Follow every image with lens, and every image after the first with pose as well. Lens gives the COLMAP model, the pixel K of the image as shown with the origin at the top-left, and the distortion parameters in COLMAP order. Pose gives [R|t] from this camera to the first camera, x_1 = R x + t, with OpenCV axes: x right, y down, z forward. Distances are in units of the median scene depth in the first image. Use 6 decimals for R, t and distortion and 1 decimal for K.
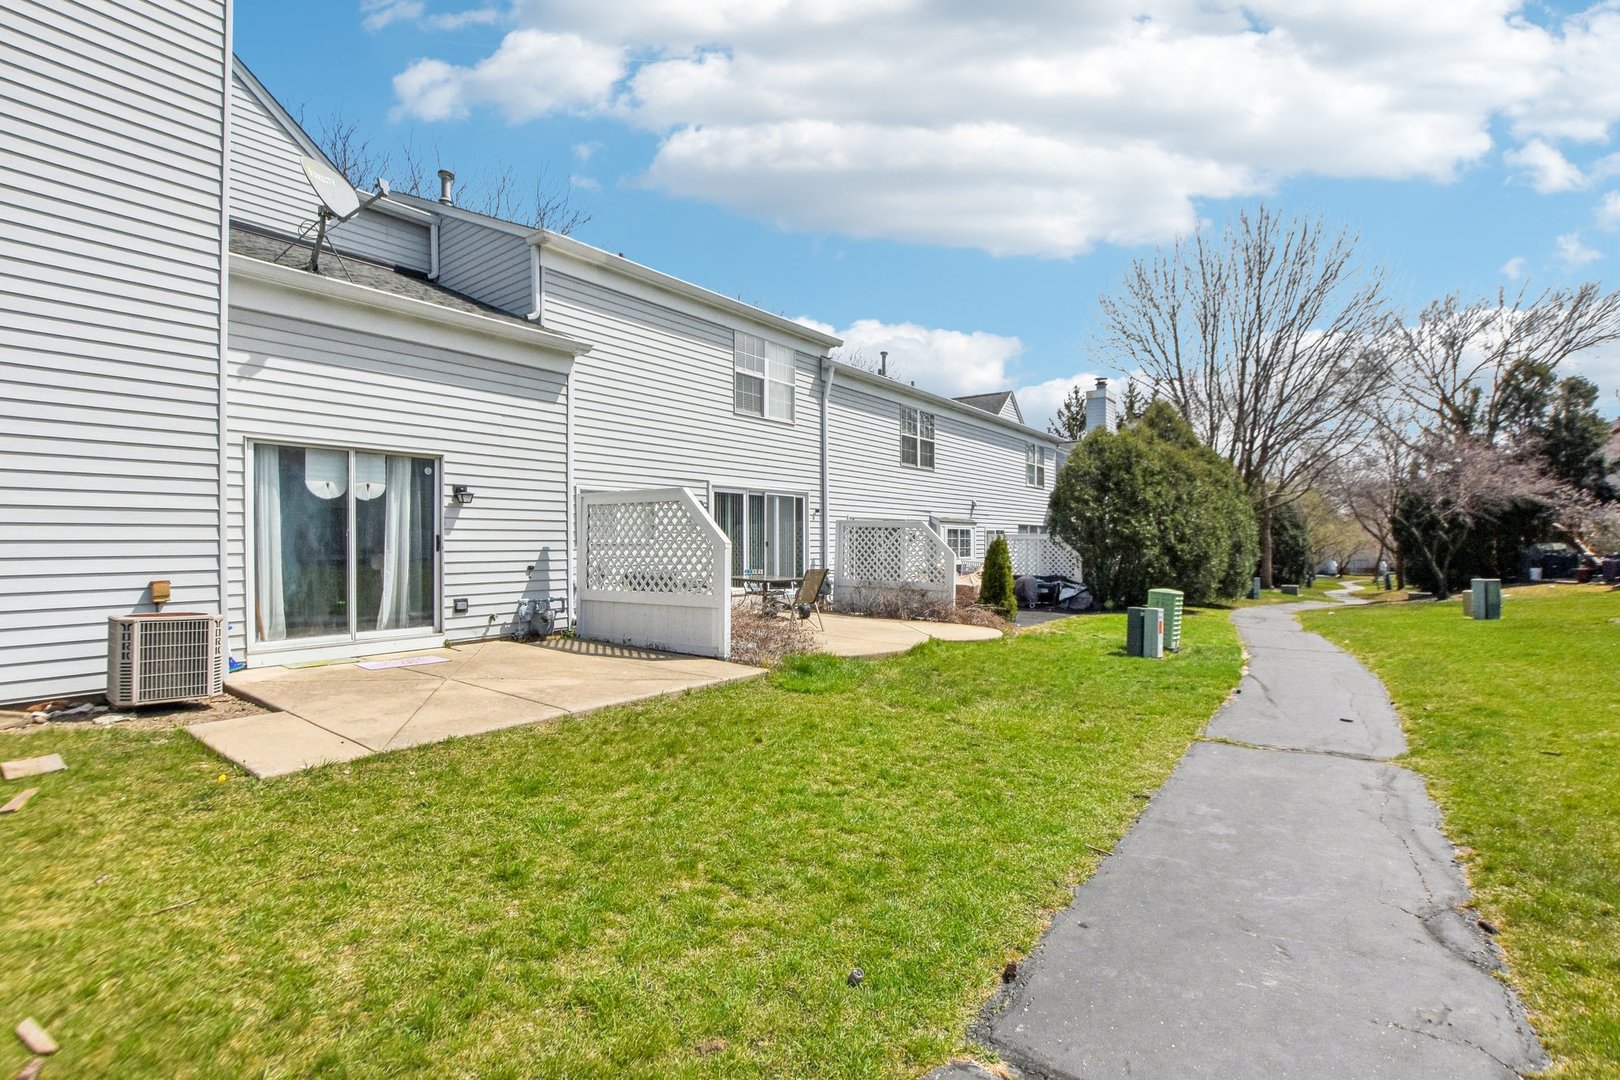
lens RADIAL K [[729.9, 0, 781.8], [0, 729.9, 549.0], [0, 0, 1]] dist [-0.031696, -0.000461]
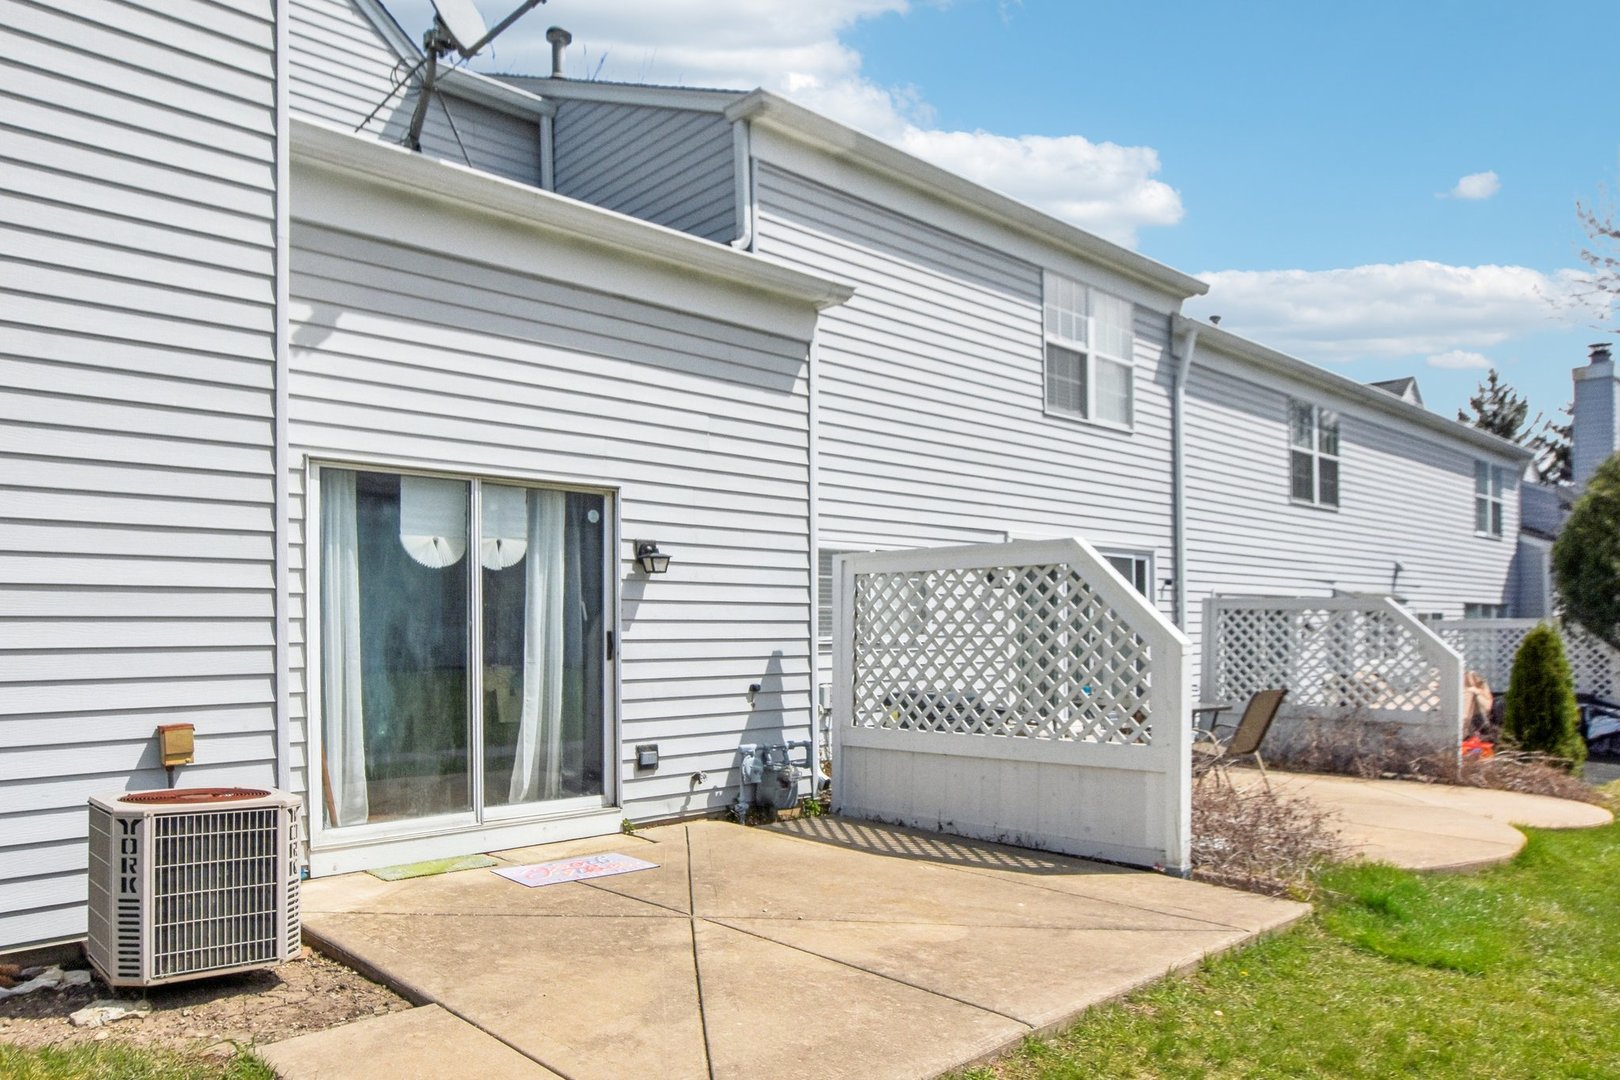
lens RADIAL K [[1083.7, 0, 777.5], [0, 1083.7, 638.4], [0, 0, 1]] dist [-0.022208, 0.009962]
pose [[0.987544, -0.005299, -0.157255, -0.189920], [0.004524, 0.999976, -0.005282, -0.007703], [0.157280, 0.004505, 0.987544, 0.173994]]
